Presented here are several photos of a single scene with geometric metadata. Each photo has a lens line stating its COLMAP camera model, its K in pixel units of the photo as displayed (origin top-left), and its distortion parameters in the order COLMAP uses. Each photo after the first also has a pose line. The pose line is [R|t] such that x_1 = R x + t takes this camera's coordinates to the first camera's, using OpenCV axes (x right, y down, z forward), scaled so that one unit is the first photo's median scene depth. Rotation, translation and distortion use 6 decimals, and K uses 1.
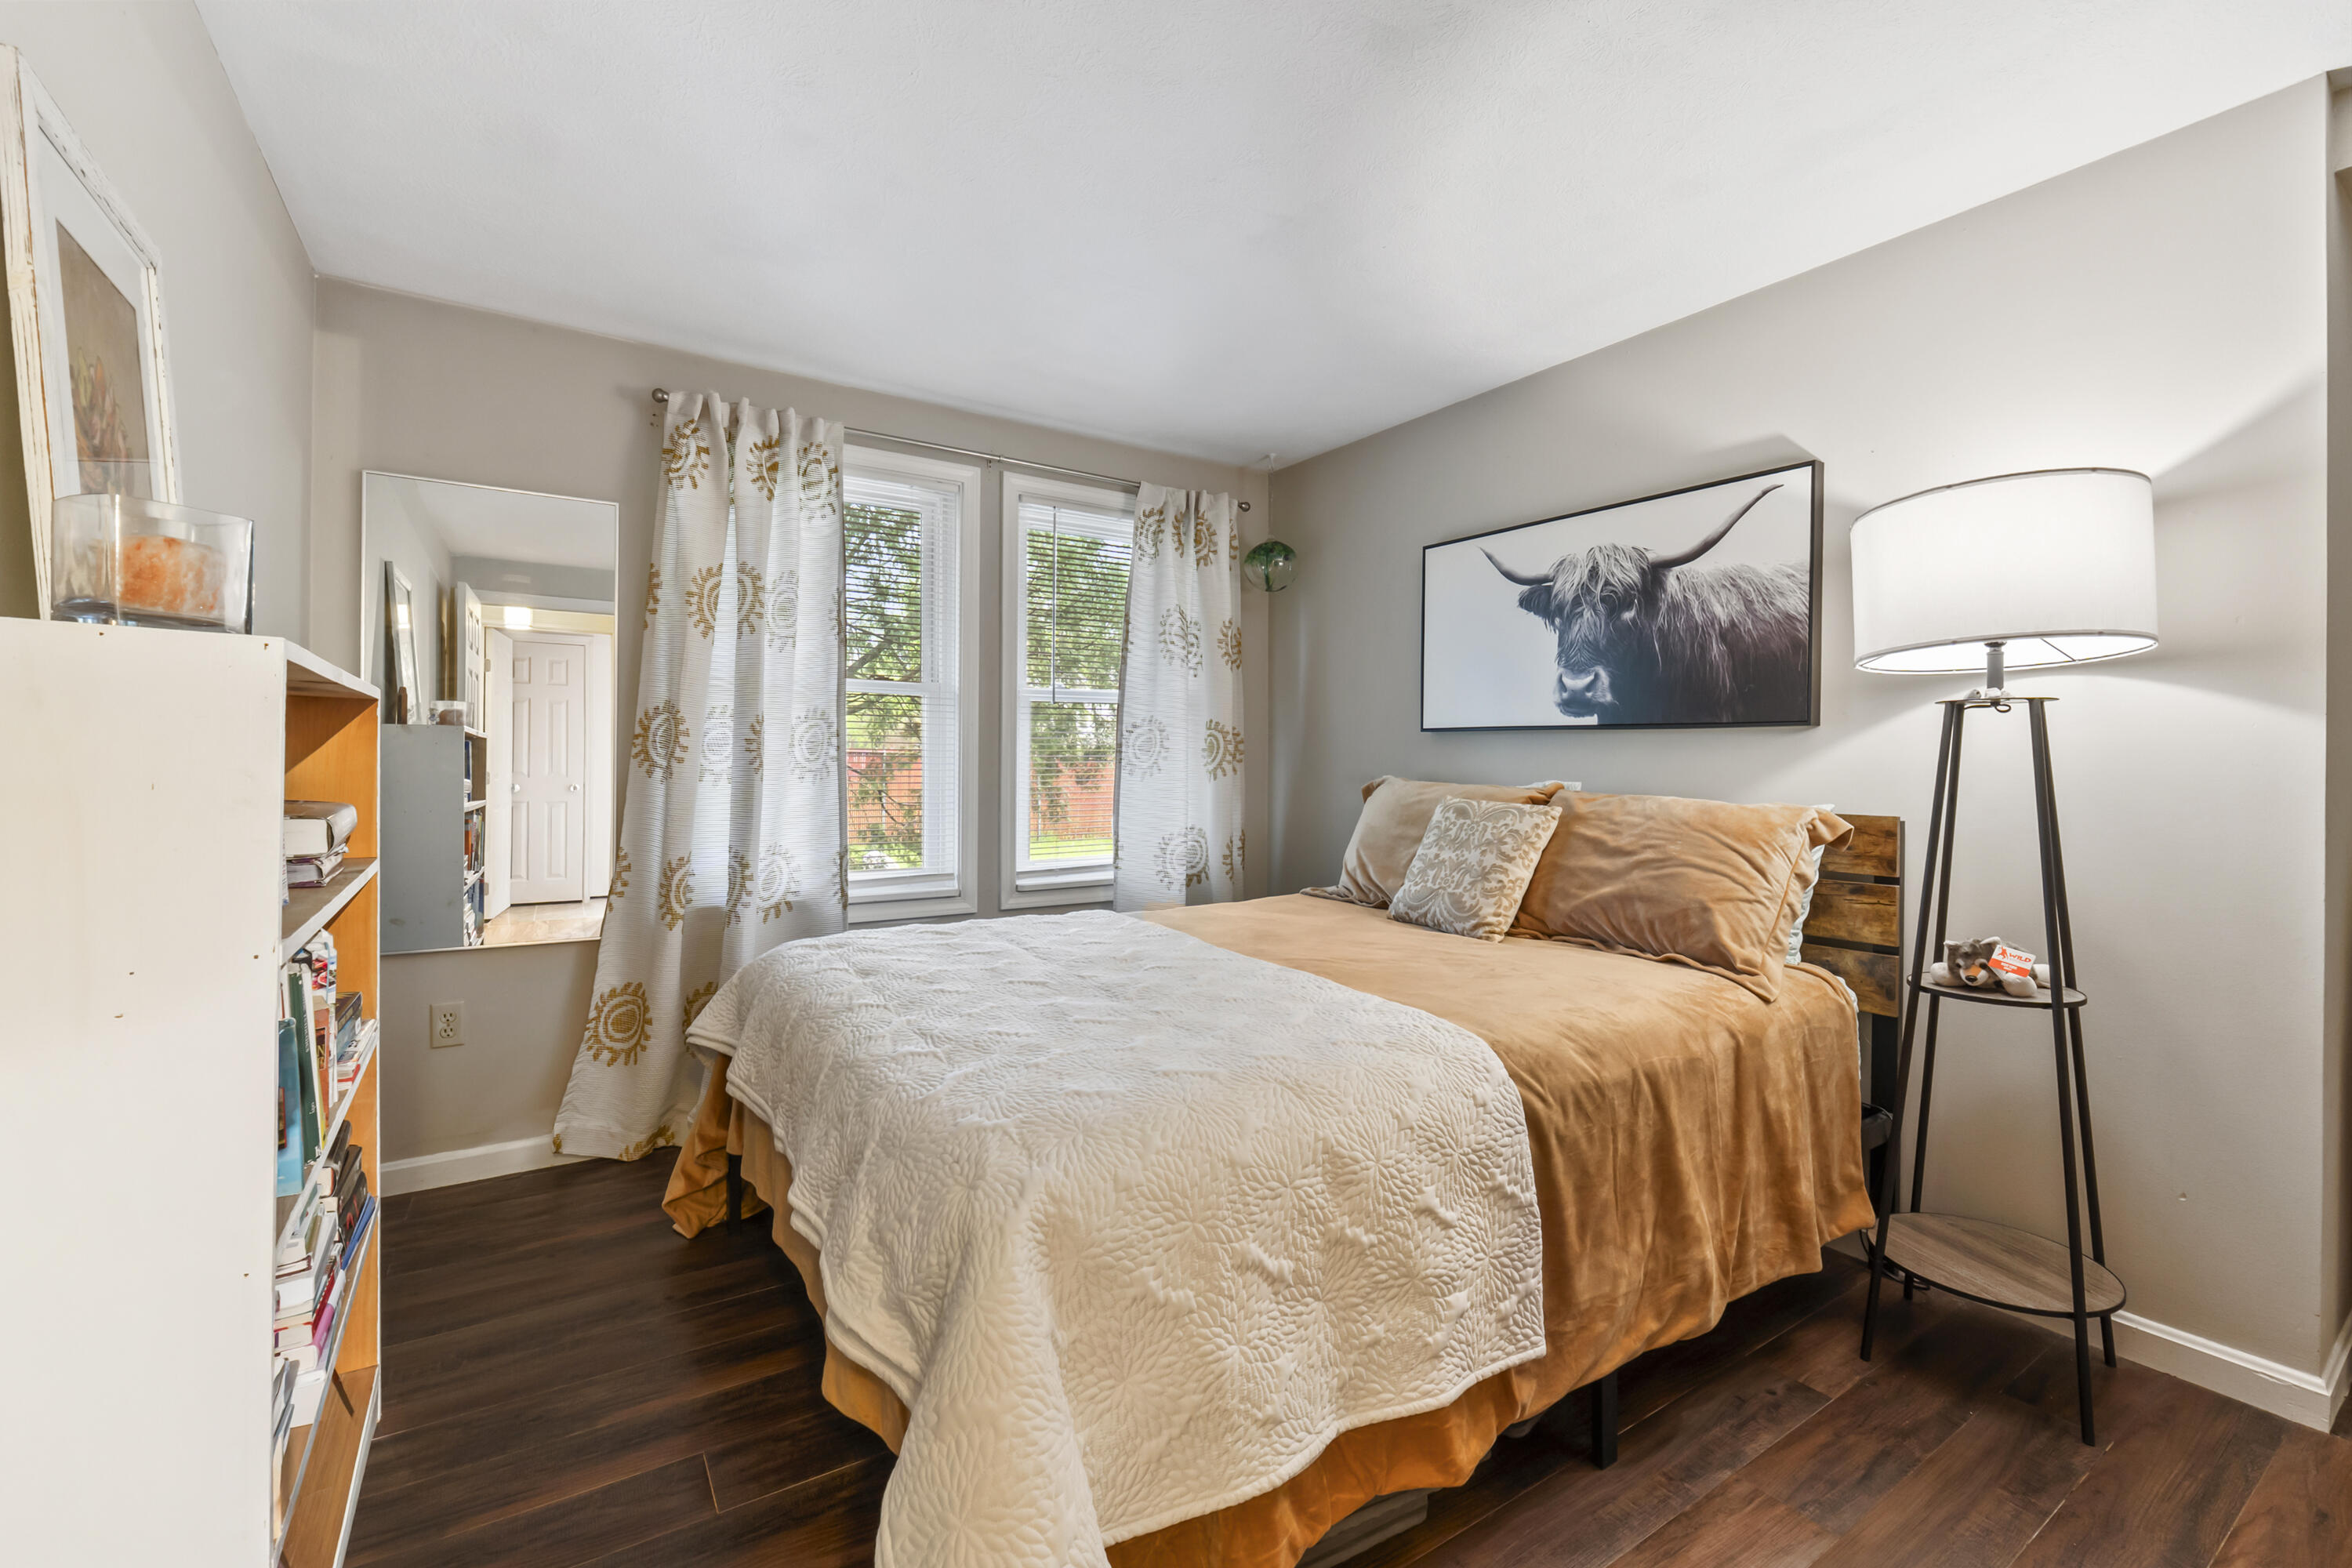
lens RADIAL K [[993.2, 0, 1174.5], [0, 993.2, 772.5], [0, 0, 1]] dist [-0.004565, -0.003360]
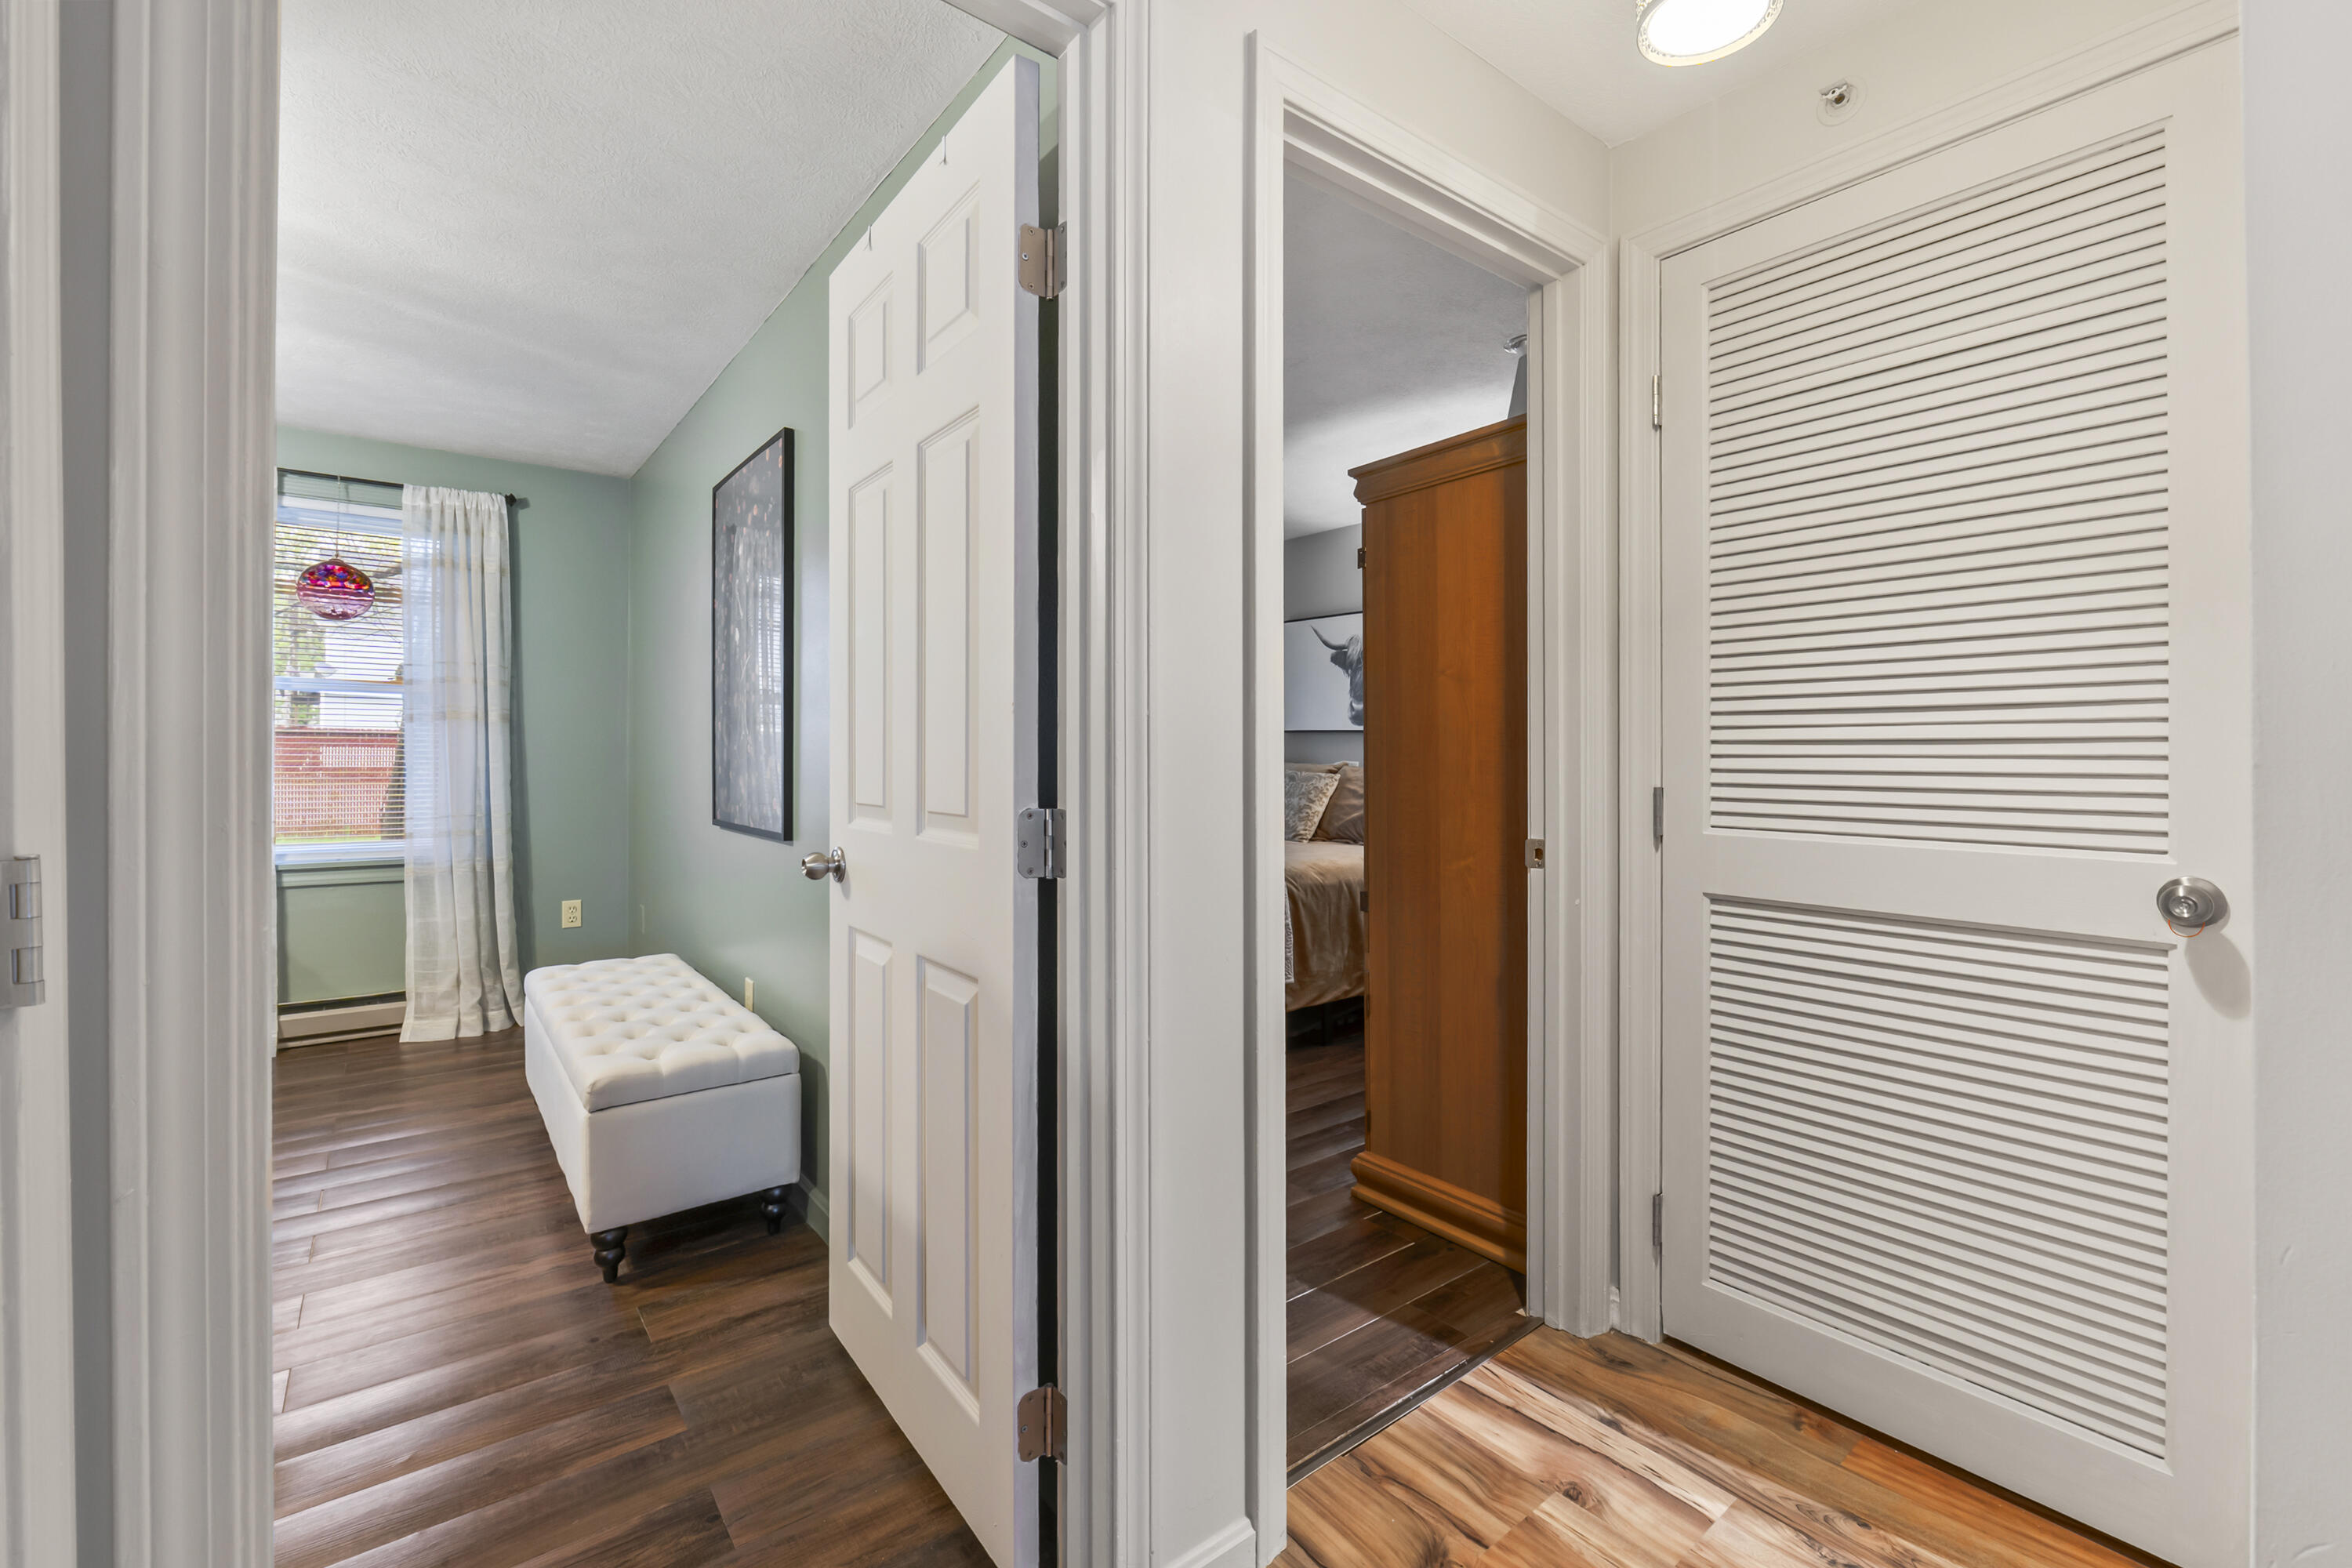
lens RADIAL K [[993.2, 0, 1176.1], [0, 993.2, 762.4], [0, 0, 1]] dist [-0.004565, -0.003360]
pose [[0.996814, 0.000969, 0.079761, -0.077783], [-0.001193, 0.999995, 0.002757, 0.006980], [-0.079758, -0.002844, 0.996810, -0.890100]]
